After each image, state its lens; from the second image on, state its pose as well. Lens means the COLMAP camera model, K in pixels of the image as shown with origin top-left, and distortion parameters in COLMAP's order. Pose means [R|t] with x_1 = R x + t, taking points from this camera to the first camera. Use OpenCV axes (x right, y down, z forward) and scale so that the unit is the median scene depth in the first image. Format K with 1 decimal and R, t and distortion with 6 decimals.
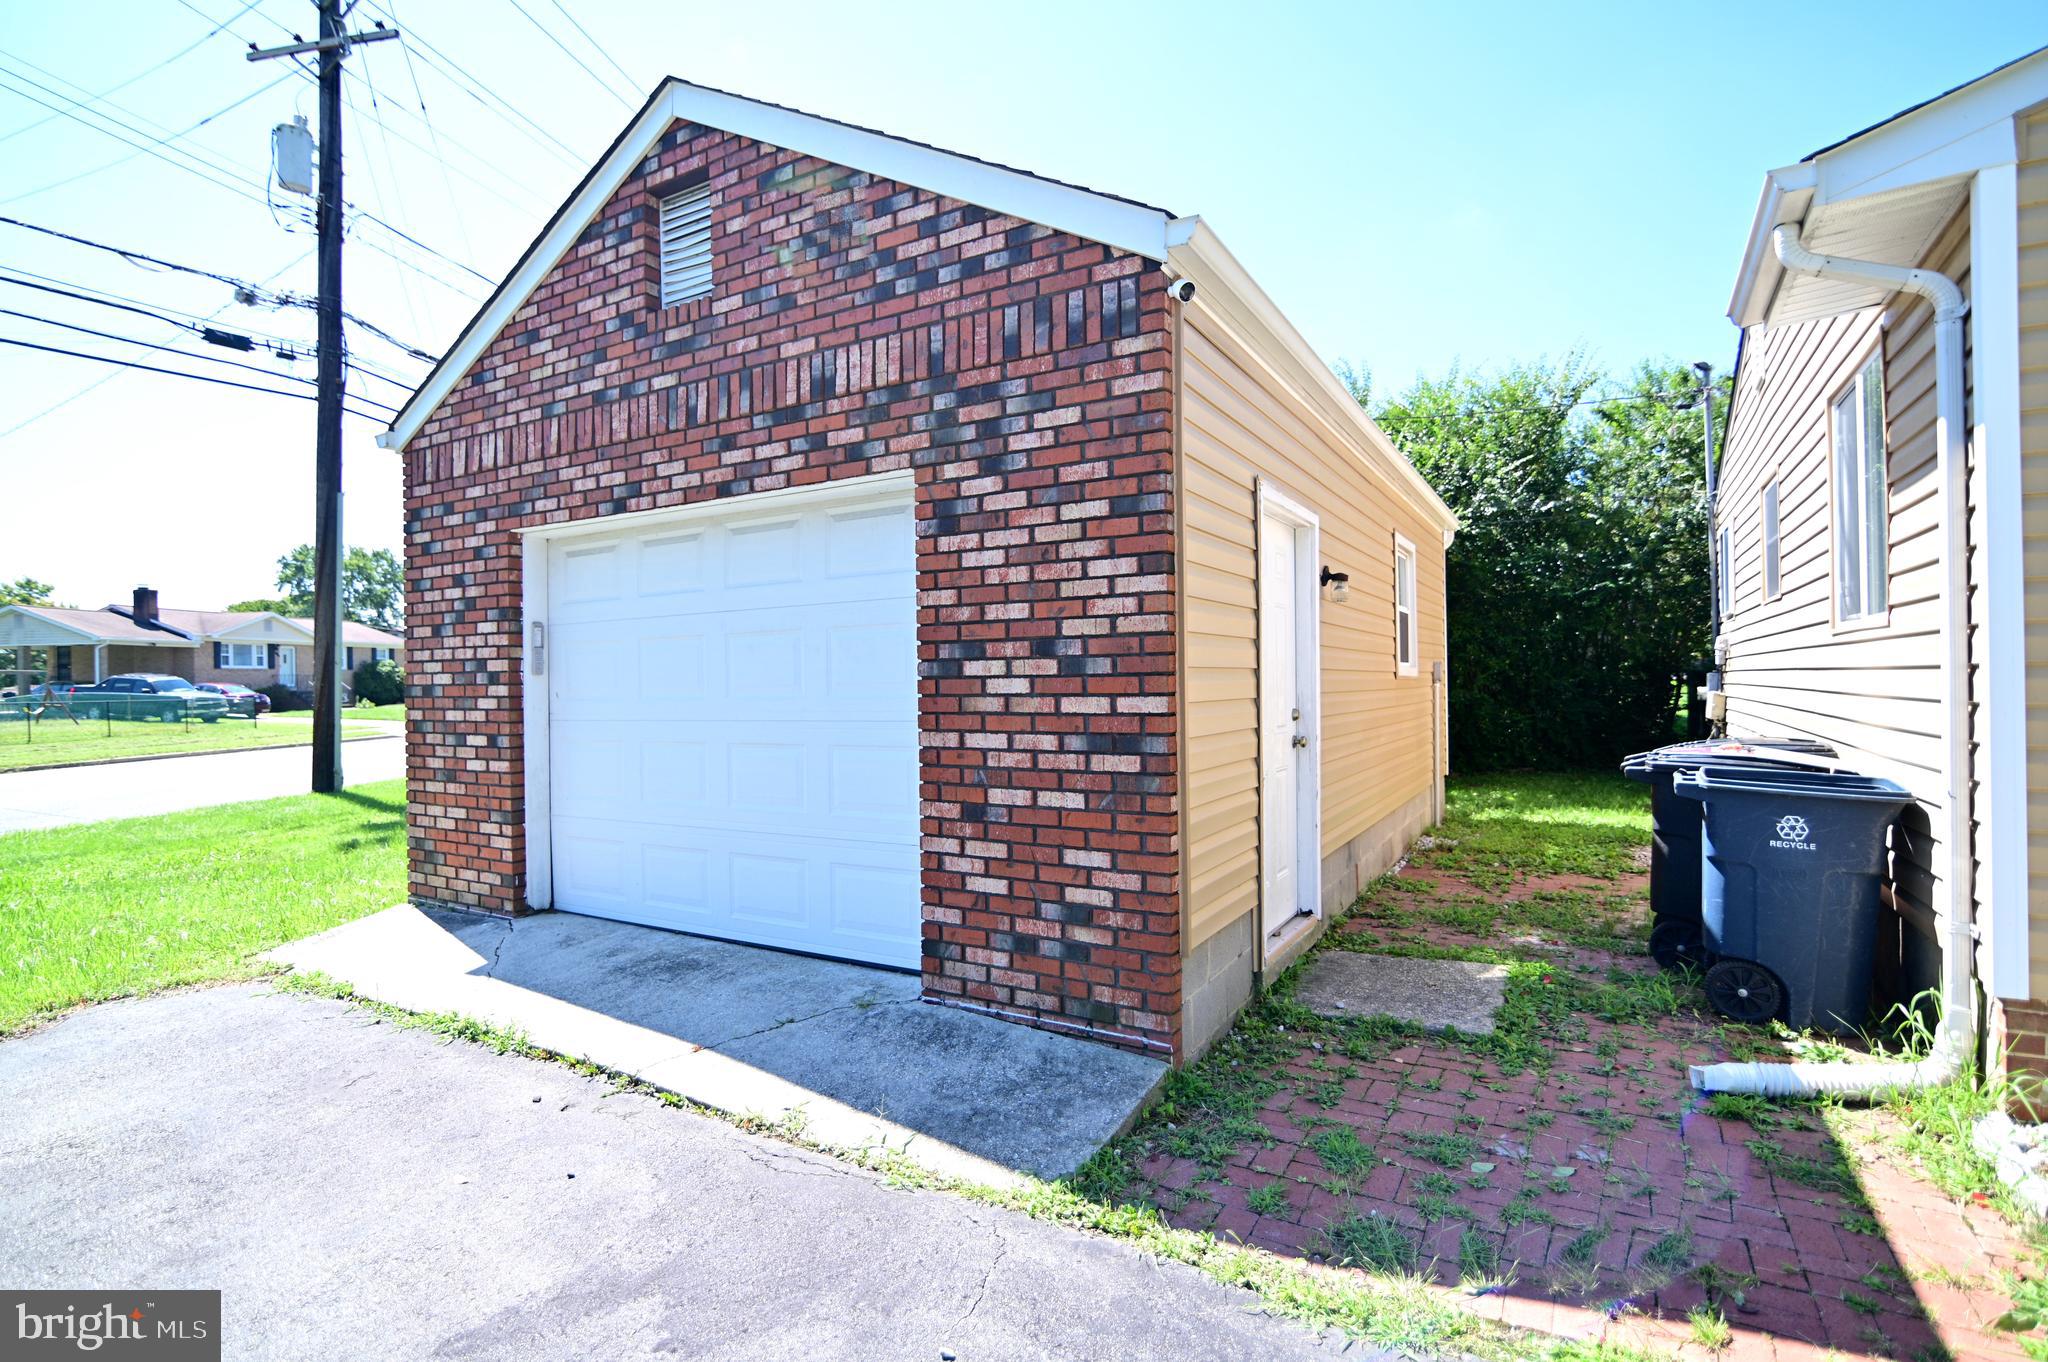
lens RADIAL K [[977.8, 0, 1017.5], [0, 977.8, 683.5], [0, 0, 1]] dist [-0.015328, 0.000286]
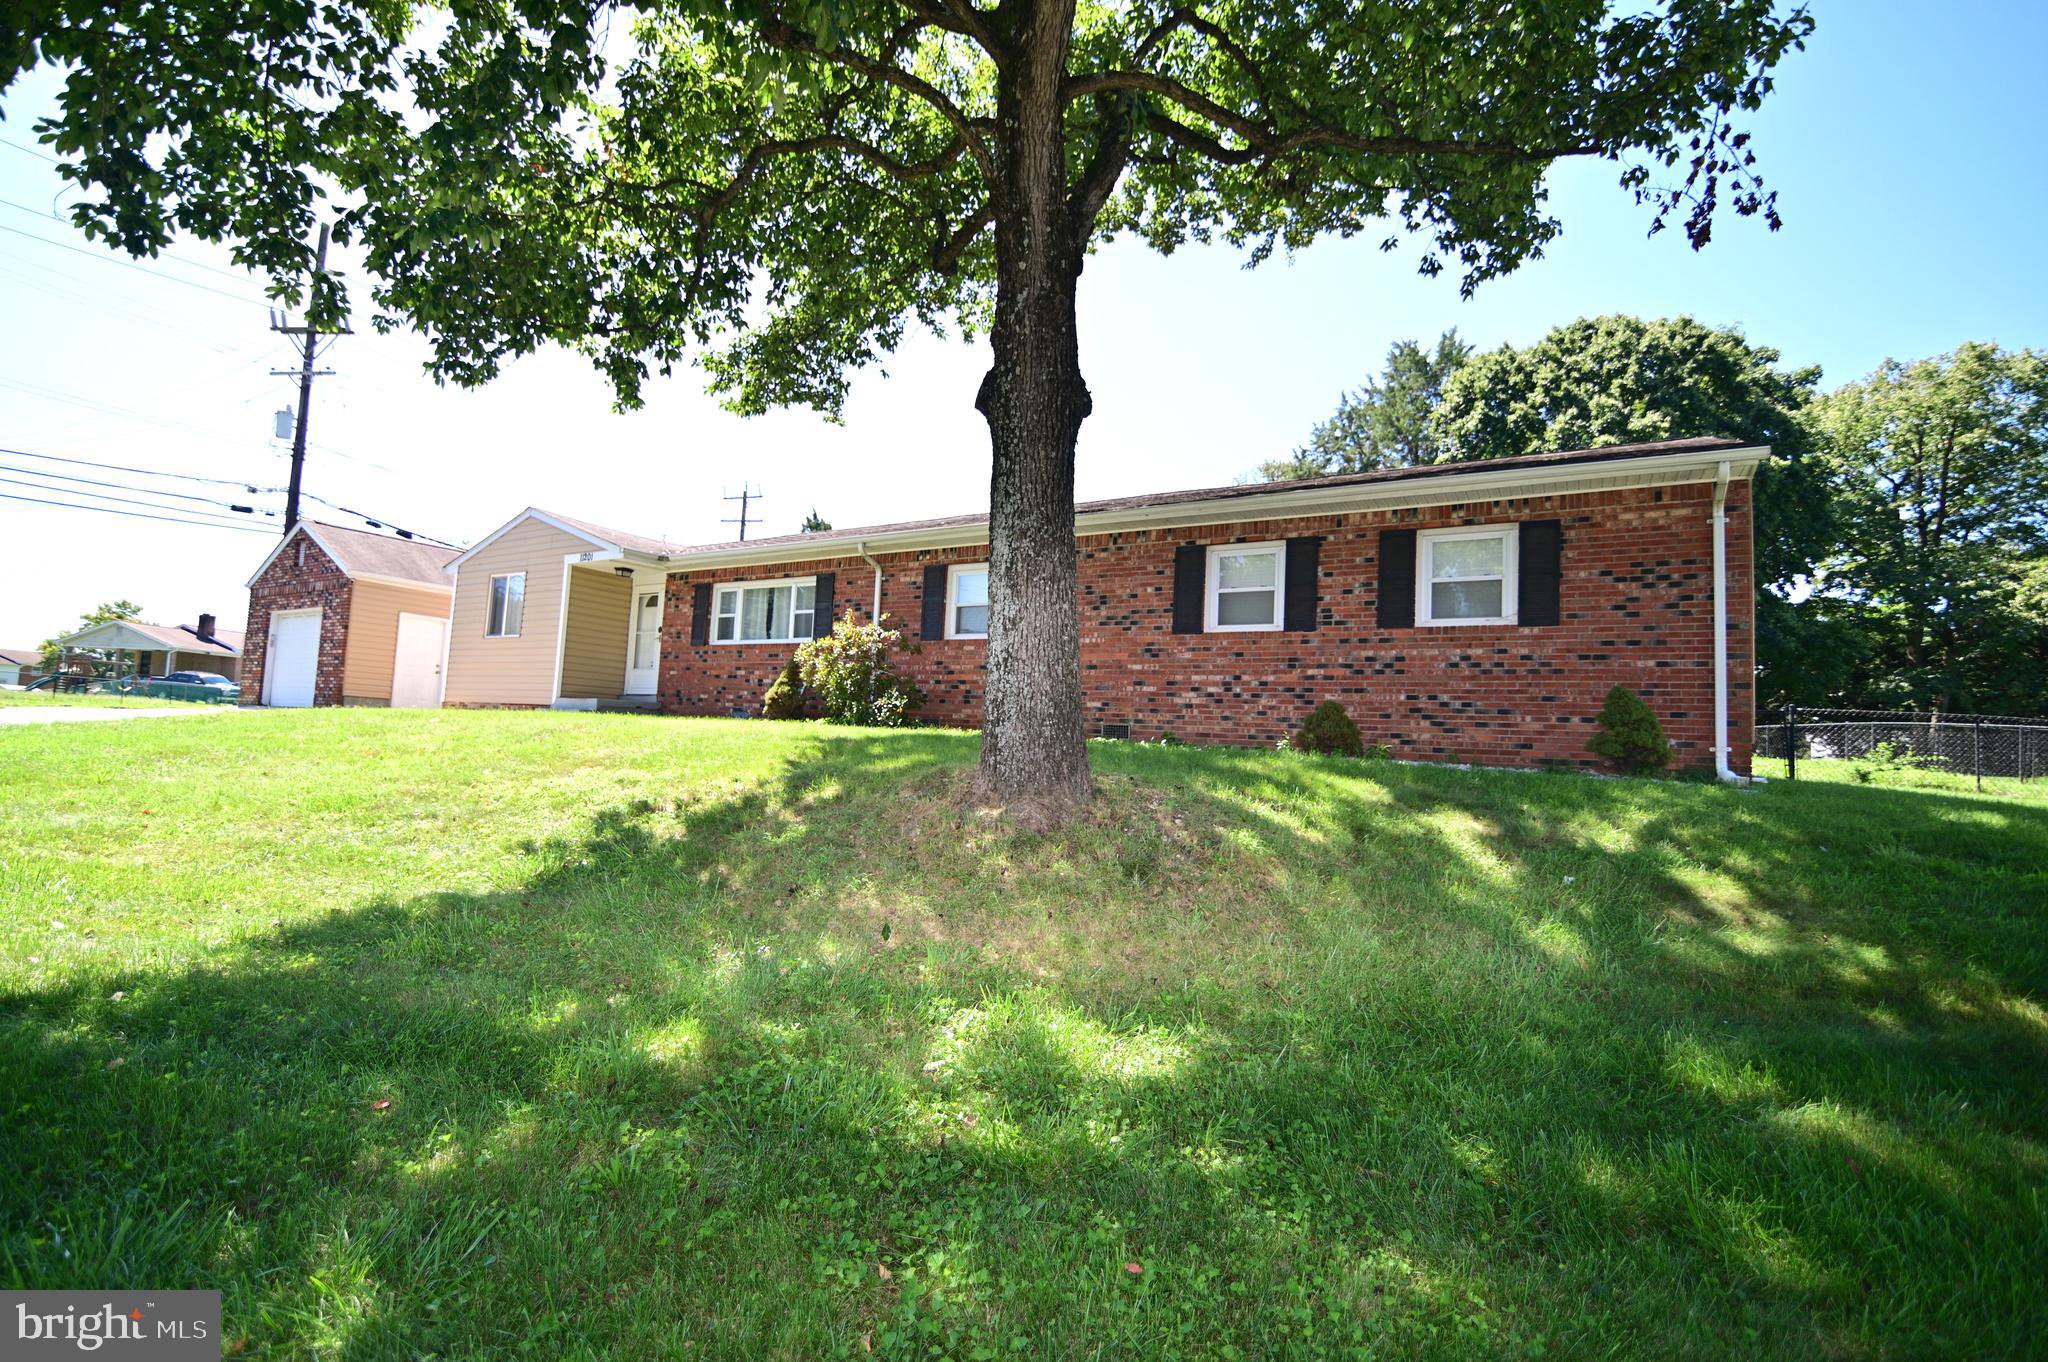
lens RADIAL K [[936.8, 0, 1021.1], [0, 936.8, 682.9], [0, 0, 1]] dist [-0.021252, 0.001764]
pose [[0.998089, 0.059309, -0.017340, 2.757036], [-0.060404, 0.995609, -0.071509, 0.230336], [0.013022, 0.072420, 0.997289, -2.845862]]
